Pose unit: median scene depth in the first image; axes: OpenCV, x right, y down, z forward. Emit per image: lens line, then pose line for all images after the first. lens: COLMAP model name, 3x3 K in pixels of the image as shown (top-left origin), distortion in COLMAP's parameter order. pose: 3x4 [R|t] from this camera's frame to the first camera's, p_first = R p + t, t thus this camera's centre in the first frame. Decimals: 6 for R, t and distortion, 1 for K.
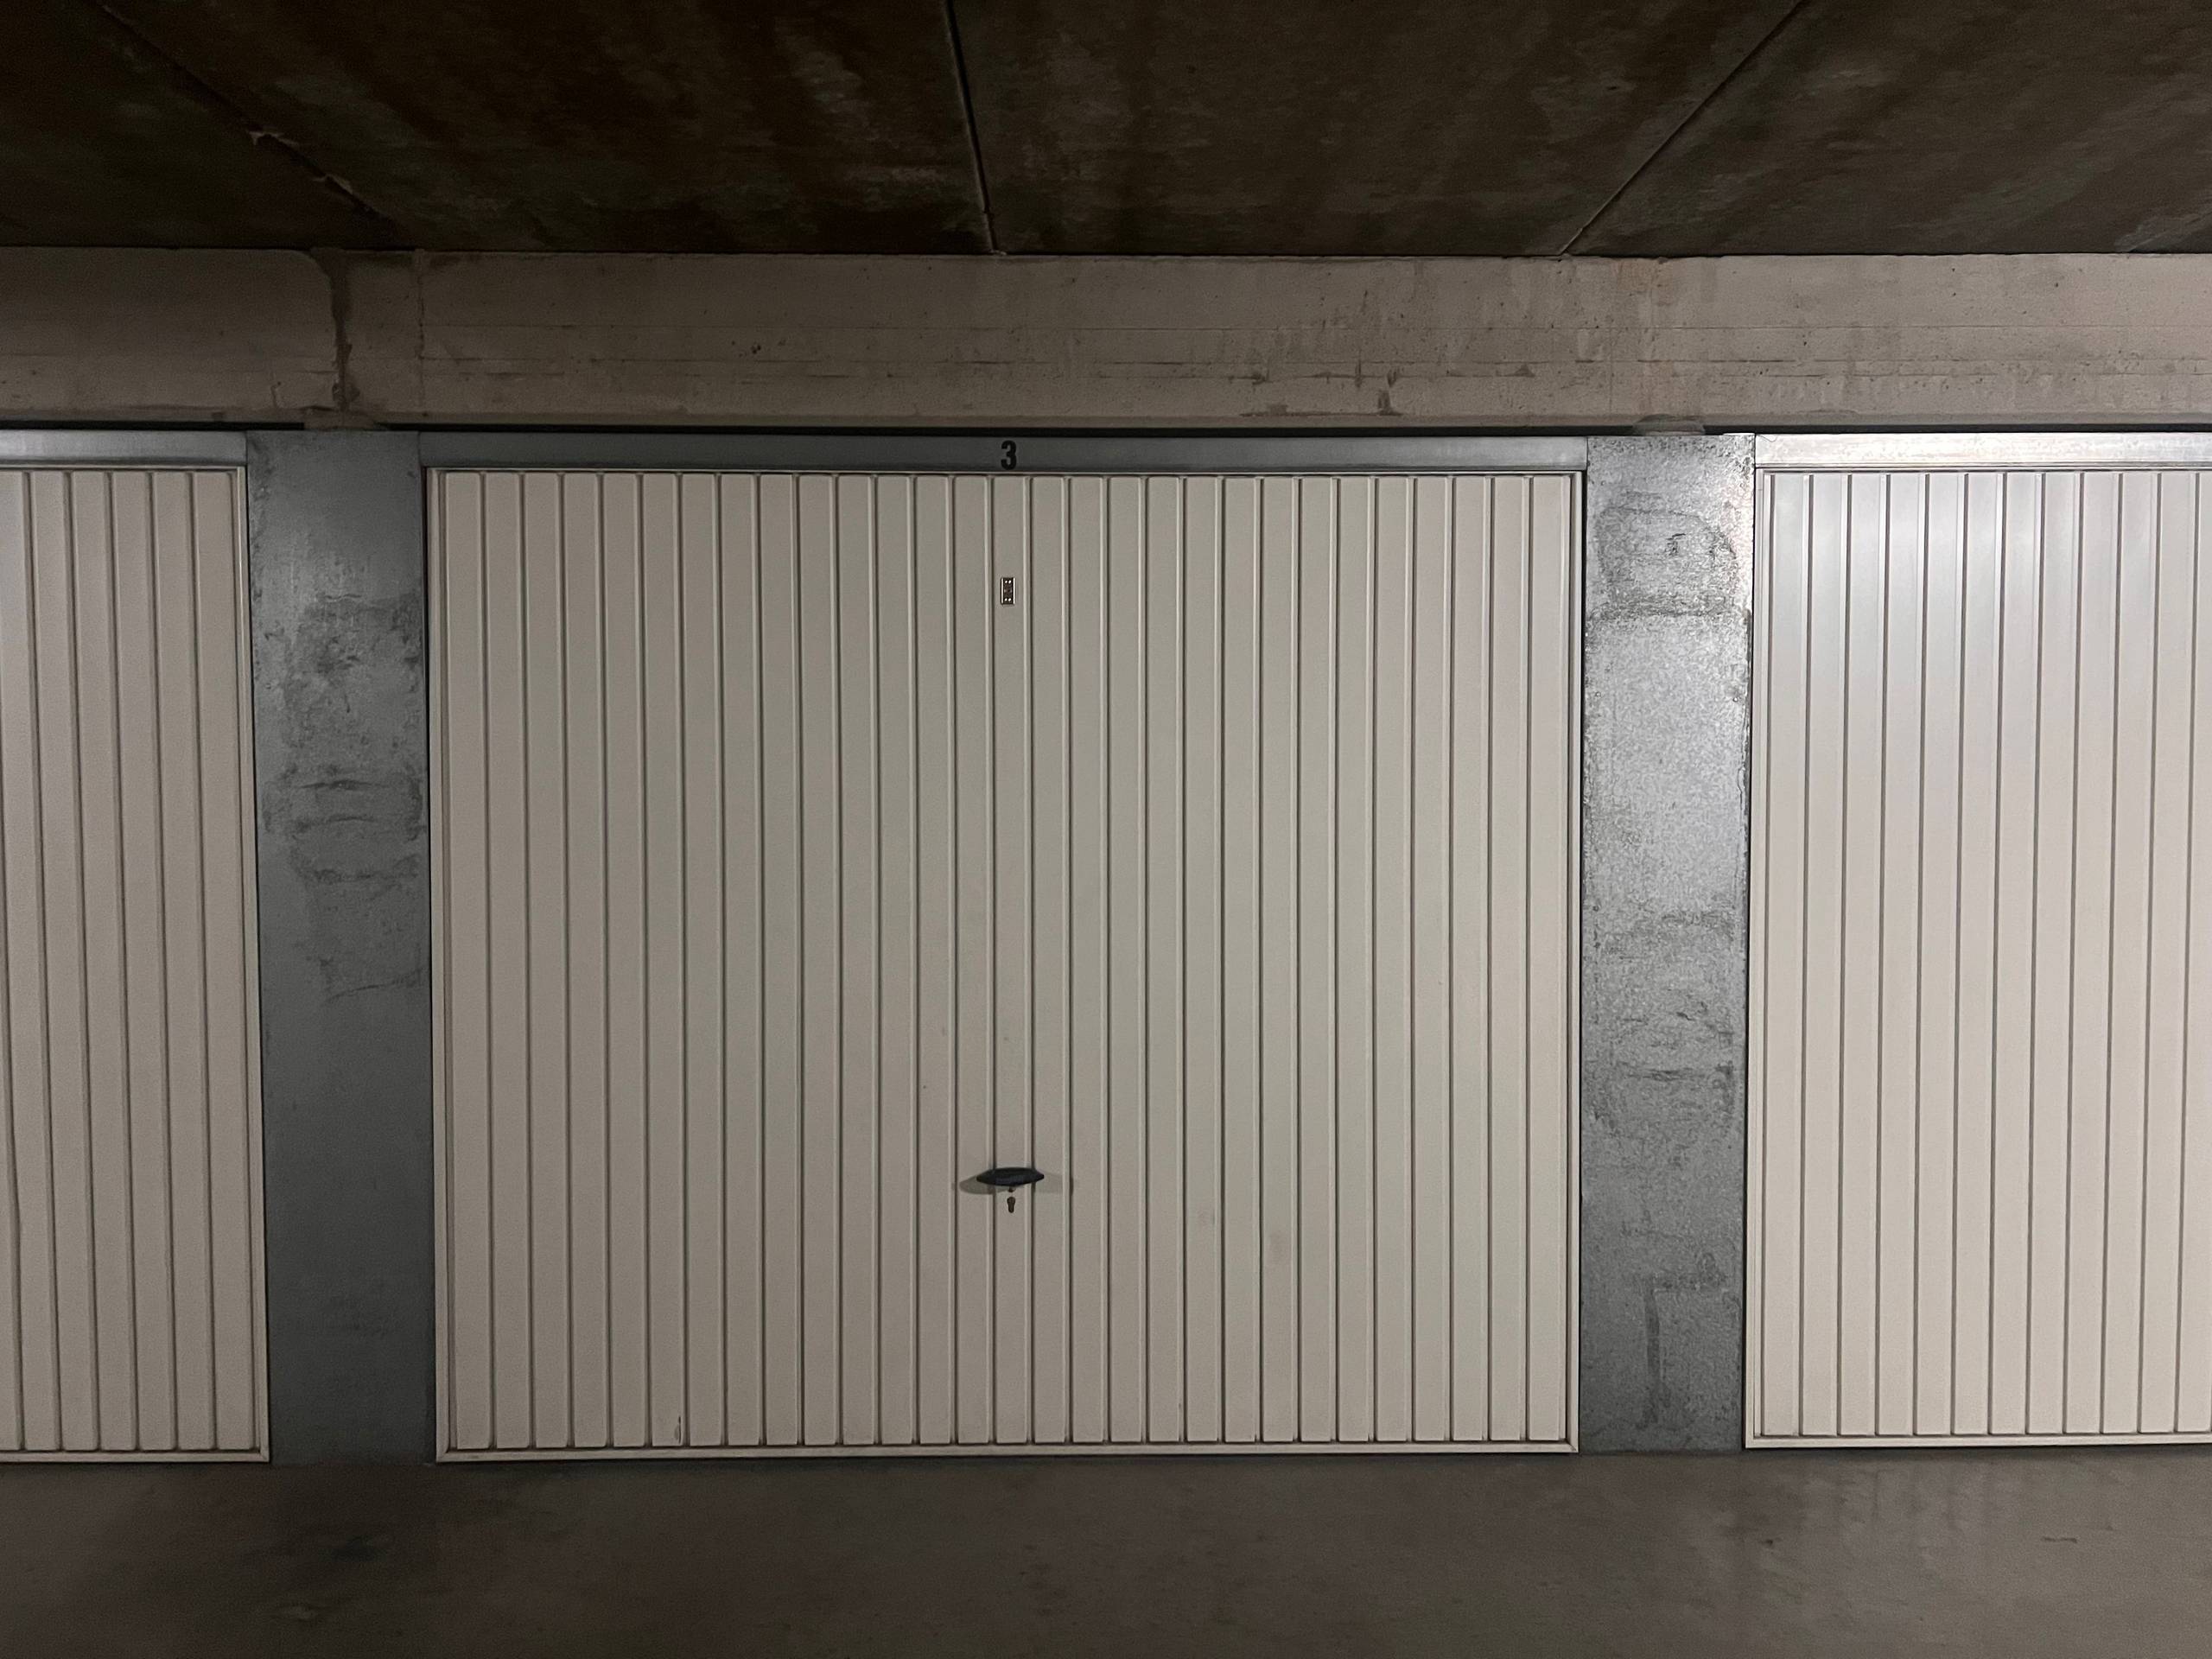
lens RADIAL K [[1678.5, 0, 1106.0], [0, 1678.5, 829.5], [0, 0, 1]] dist [0.028469, -0.001316]
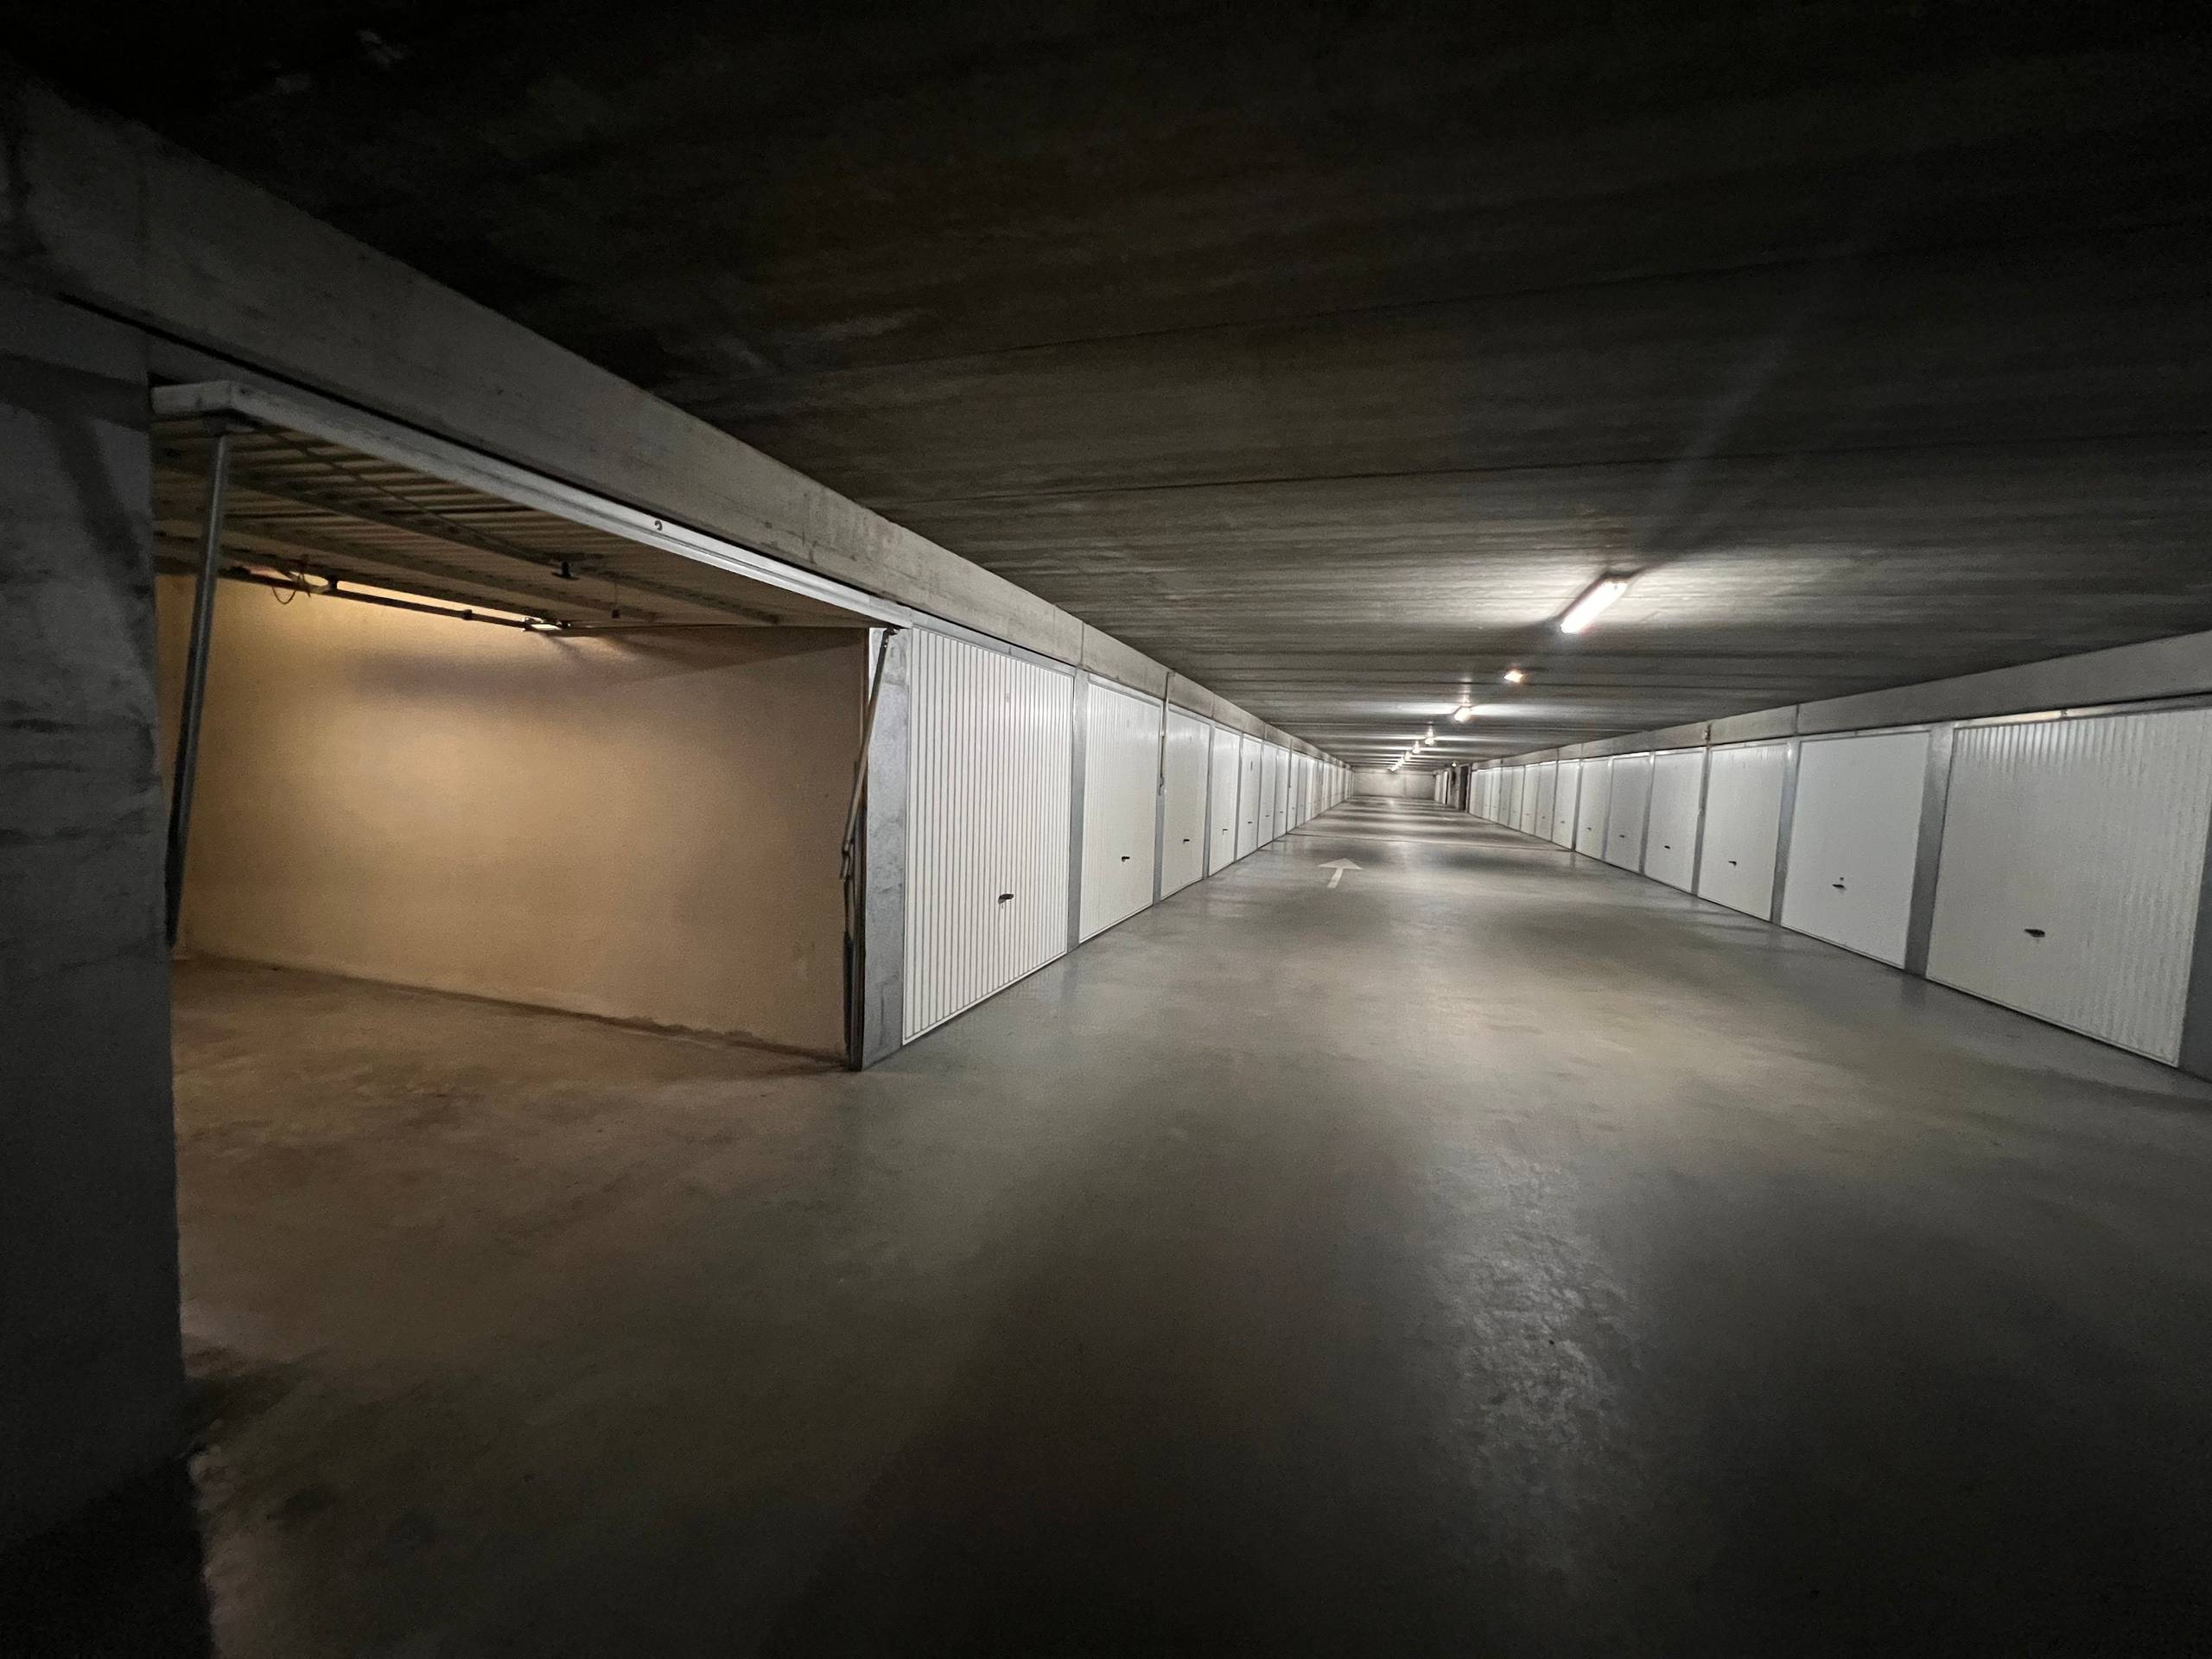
lens RADIAL K [[884.2, 0, 1106.0], [0, 884.2, 829.5], [0, 0, 1]] dist [-0.000272, -0.000188]
pose [[0.312204, -0.052488, 0.948564, -0.699259], [0.002695, 0.998518, 0.054365, 0.002095], [-0.950011, -0.014417, 0.311882, 0.369136]]
